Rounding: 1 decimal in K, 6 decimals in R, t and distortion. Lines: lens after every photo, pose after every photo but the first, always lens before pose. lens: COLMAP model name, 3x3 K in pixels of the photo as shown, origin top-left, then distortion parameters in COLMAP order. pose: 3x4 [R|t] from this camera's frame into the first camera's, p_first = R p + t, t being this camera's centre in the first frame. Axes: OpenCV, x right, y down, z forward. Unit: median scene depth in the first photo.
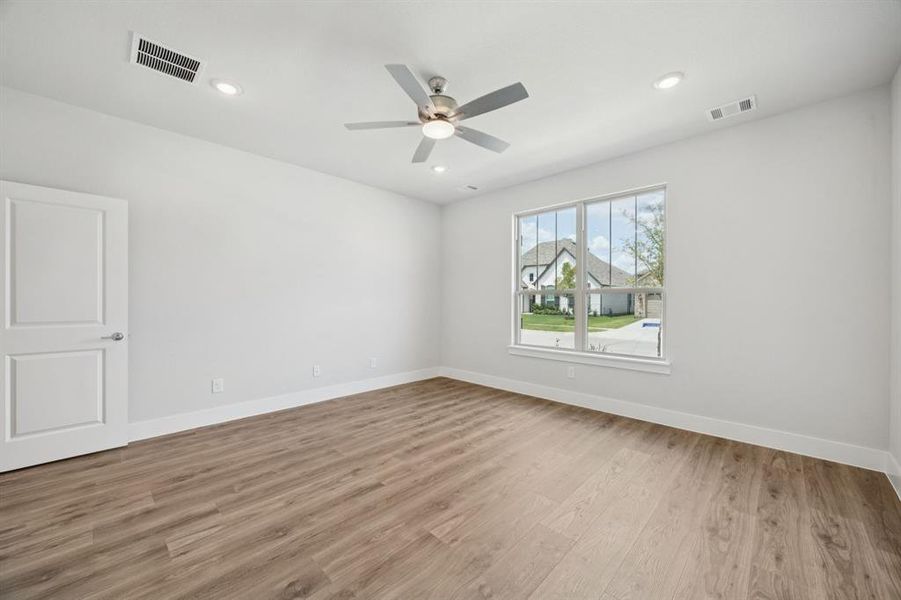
lens RADIAL K [[346.1, 0, 444.7], [0, 346.1, 302.5], [0, 0, 1]] dist [0.000106, -0.000046]
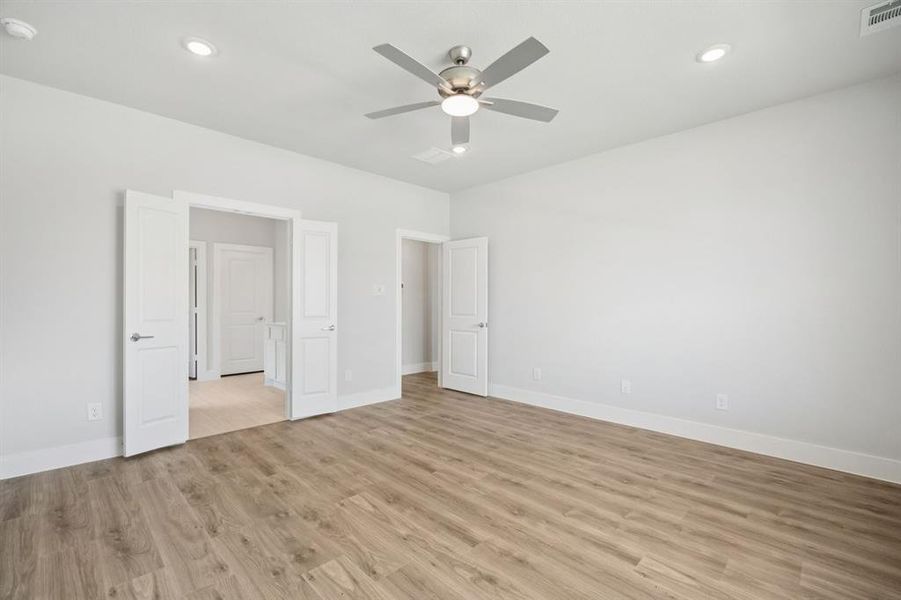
lens RADIAL K [[396.3, 0, 444.3], [0, 396.3, 301.6], [0, 0, 1]] dist [-0.016193, 0.000511]
pose [[-0.012873, -0.002325, -0.999914, 0.859999], [-0.006467, 0.999977, -0.002242, -0.003542], [0.999896, 0.006437, -0.012888, 0.854780]]
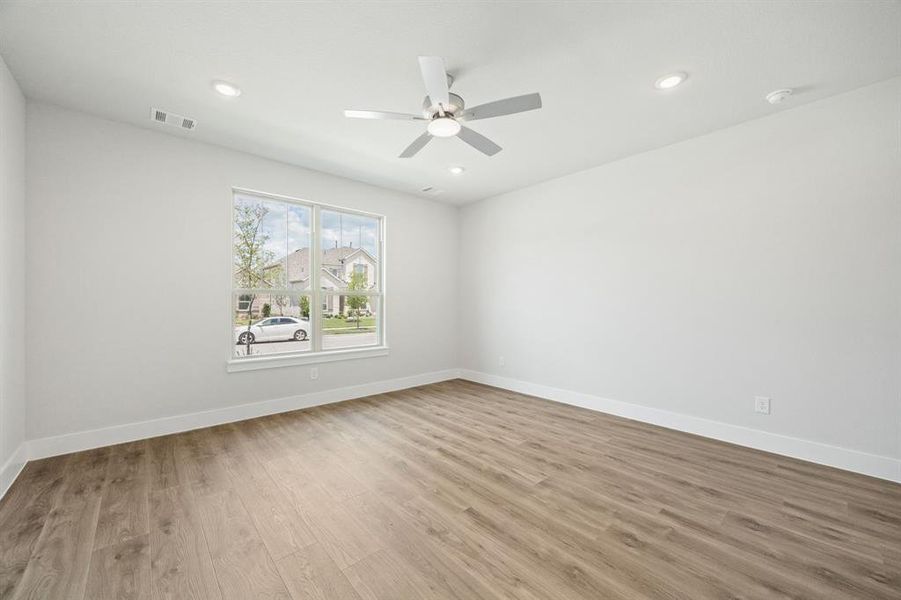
lens RADIAL K [[346.1, 0, 444.7], [0, 346.1, 302.5], [0, 0, 1]] dist [0.000106, -0.000046]
pose [[0.068088, -0.001876, 0.997678, -0.876153], [-0.001295, 0.999997, 0.001969, -0.006391], [-0.997678, -0.001426, 0.068086, 0.817297]]
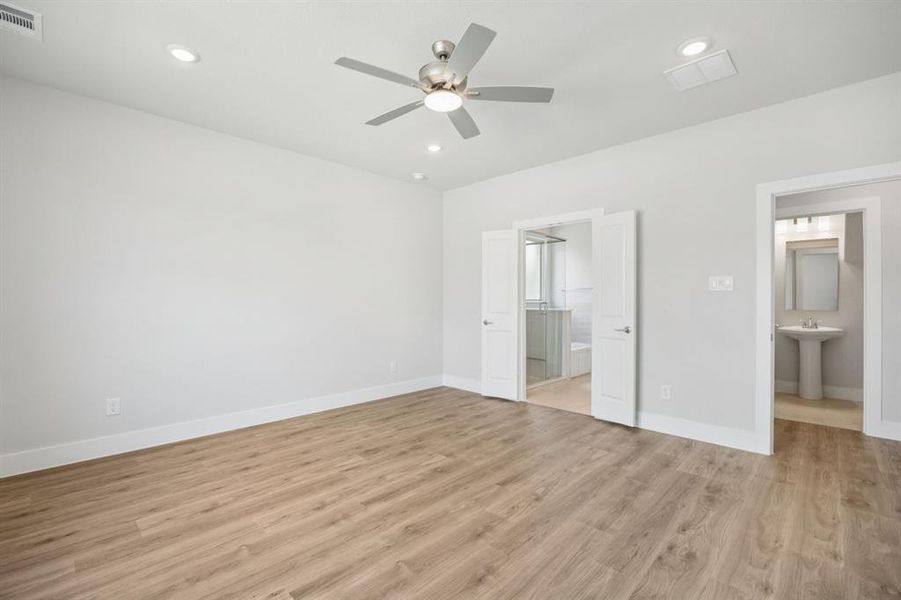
lens RADIAL K [[396.3, 0, 444.3], [0, 396.3, 301.6], [0, 0, 1]] dist [-0.016193, 0.000511]
pose [[-0.999988, -0.004248, 0.002559, -0.020909], [-0.004238, 0.999983, 0.003925, -0.004032], [-0.002576, 0.003914, -0.999989, 1.741236]]
